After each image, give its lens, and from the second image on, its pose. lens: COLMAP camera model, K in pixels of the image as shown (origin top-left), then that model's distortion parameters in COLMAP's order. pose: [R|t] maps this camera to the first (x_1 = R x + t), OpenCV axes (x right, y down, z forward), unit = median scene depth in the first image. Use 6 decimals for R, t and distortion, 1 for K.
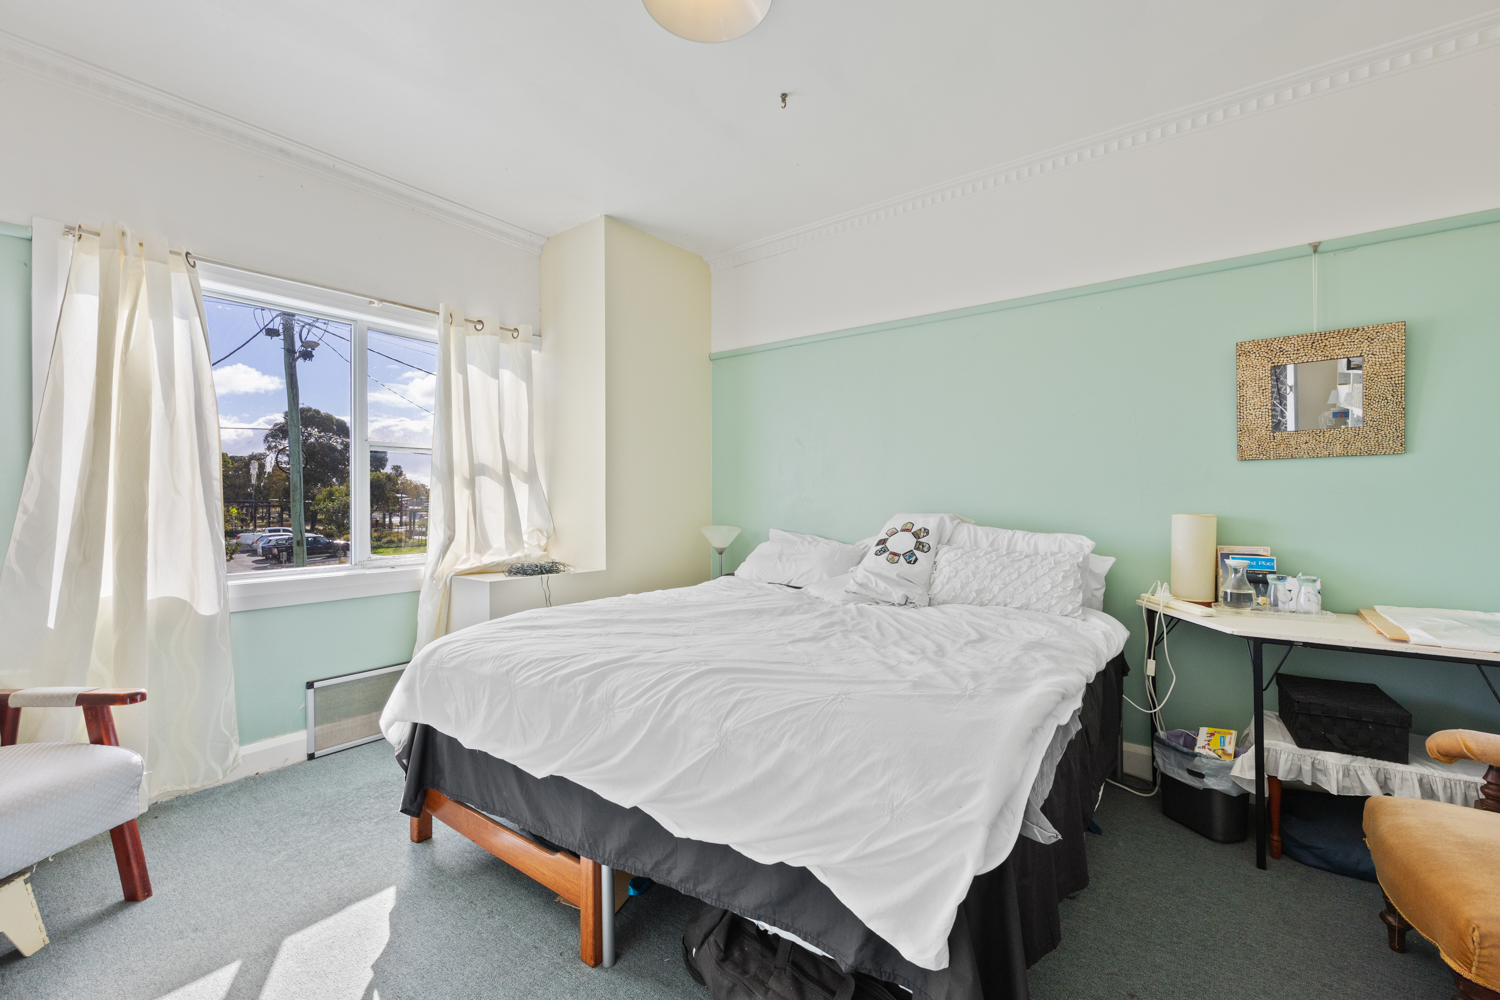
lens RADIAL K [[600.5, 0, 740.4], [0, 600.5, 500.1], [0, 0, 1]] dist [-0.002550, 0.000283]
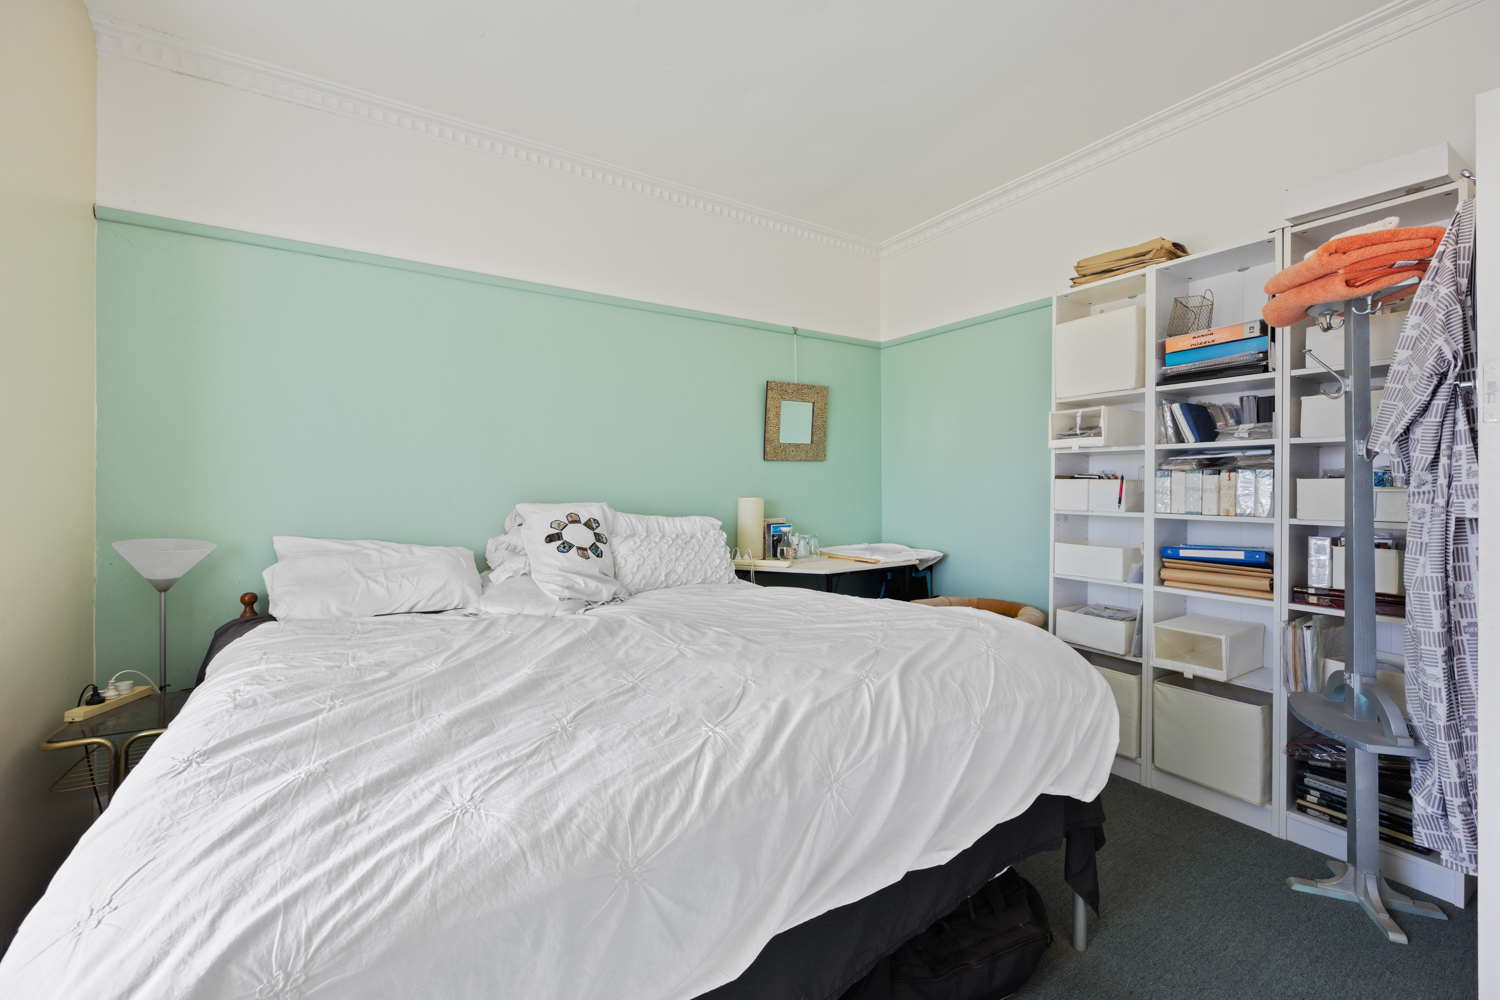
lens RADIAL K [[600.5, 0, 745.9], [0, 600.5, 486.7], [0, 0, 1]] dist [-0.002550, 0.000283]
pose [[0.357957, -0.000993, 0.933738, -0.590441], [0.005446, 0.999985, -0.001024, -0.000795], [-0.933722, 0.005452, 0.357957, 0.538147]]
